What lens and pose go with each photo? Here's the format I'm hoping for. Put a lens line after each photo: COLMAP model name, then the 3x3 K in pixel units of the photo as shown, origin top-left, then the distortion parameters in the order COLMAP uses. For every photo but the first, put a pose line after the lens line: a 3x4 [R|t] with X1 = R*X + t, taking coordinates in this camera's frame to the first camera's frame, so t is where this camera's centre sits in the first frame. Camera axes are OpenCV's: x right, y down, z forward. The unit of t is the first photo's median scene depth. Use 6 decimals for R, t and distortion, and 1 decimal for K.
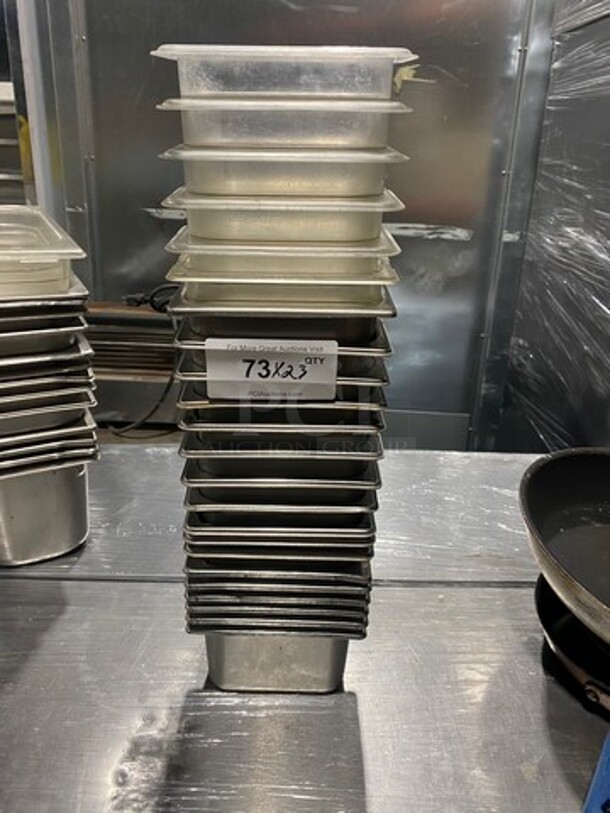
lens RADIAL K [[649.9, 0, 332.1], [0, 649.9, 406.3], [0, 0, 1]] dist [0.000199, 0.005028]
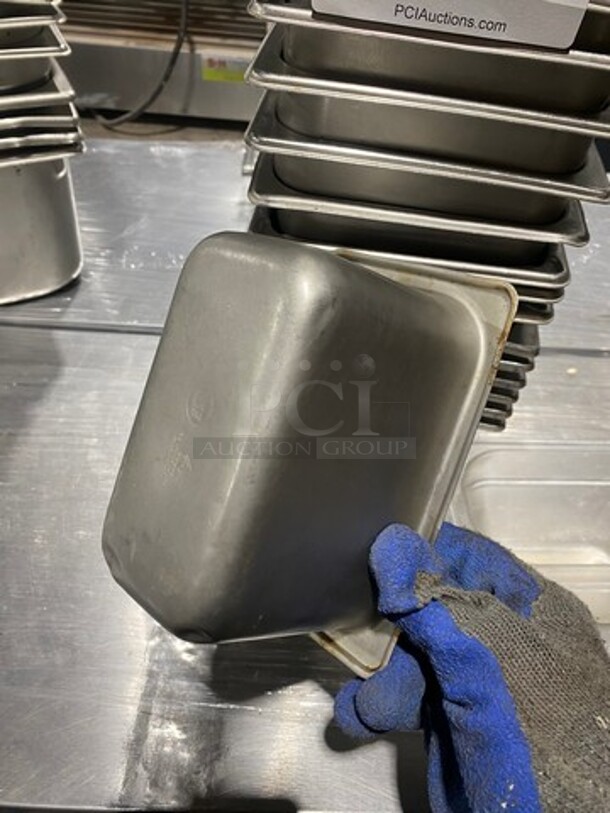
lens RADIAL K [[649.9, 0, 332.1], [0, 649.9, 406.3], [0, 0, 1]] dist [0.000199, 0.005028]
pose [[0.999219, 0.039302, 0.003978, -0.099867], [-0.037604, 0.915501, 0.400554, 0.042700], [0.012101, -0.400391, 0.916265, 0.292544]]
